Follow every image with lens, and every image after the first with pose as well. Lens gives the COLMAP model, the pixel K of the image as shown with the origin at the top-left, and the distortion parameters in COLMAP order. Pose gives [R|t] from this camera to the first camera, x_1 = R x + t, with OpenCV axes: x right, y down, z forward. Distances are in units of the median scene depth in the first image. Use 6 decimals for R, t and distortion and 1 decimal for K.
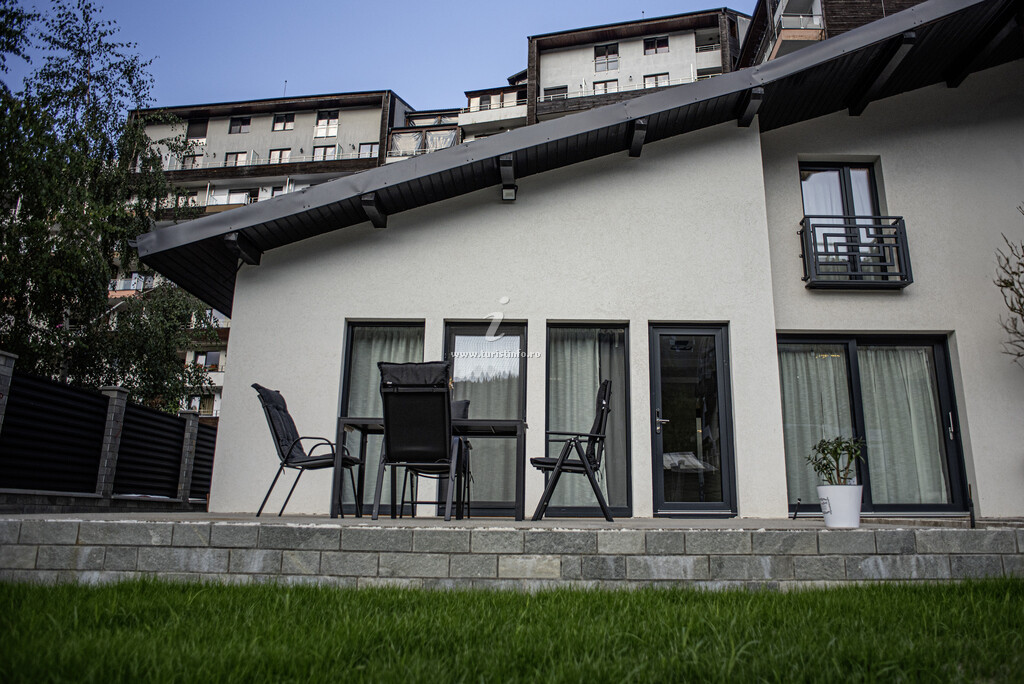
lens RADIAL K [[686.8, 0, 511.3], [0, 686.8, 340.5], [0, 0, 1]] dist [-0.048937, 0.017197]
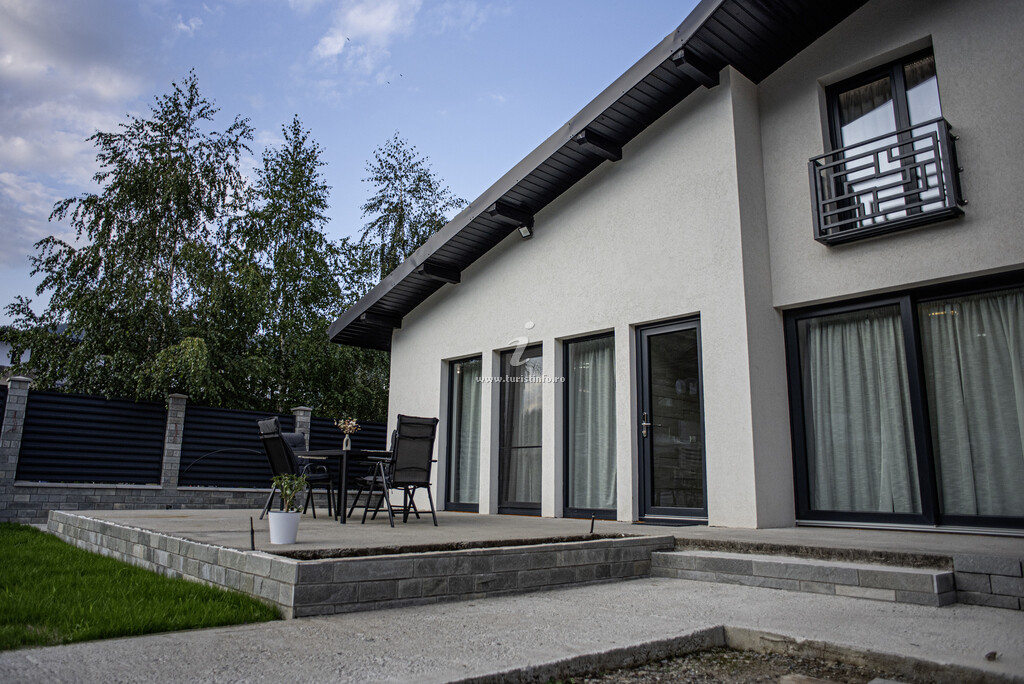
lens RADIAL K [[686.8, 0, 511.2], [0, 686.8, 344.4], [0, 0, 1]] dist [-0.048937, 0.017197]
pose [[0.711743, -0.142662, -0.687800, 0.755486], [0.165695, 0.985626, -0.032974, 0.003128], [0.682617, -0.090496, 0.725151, 0.155638]]
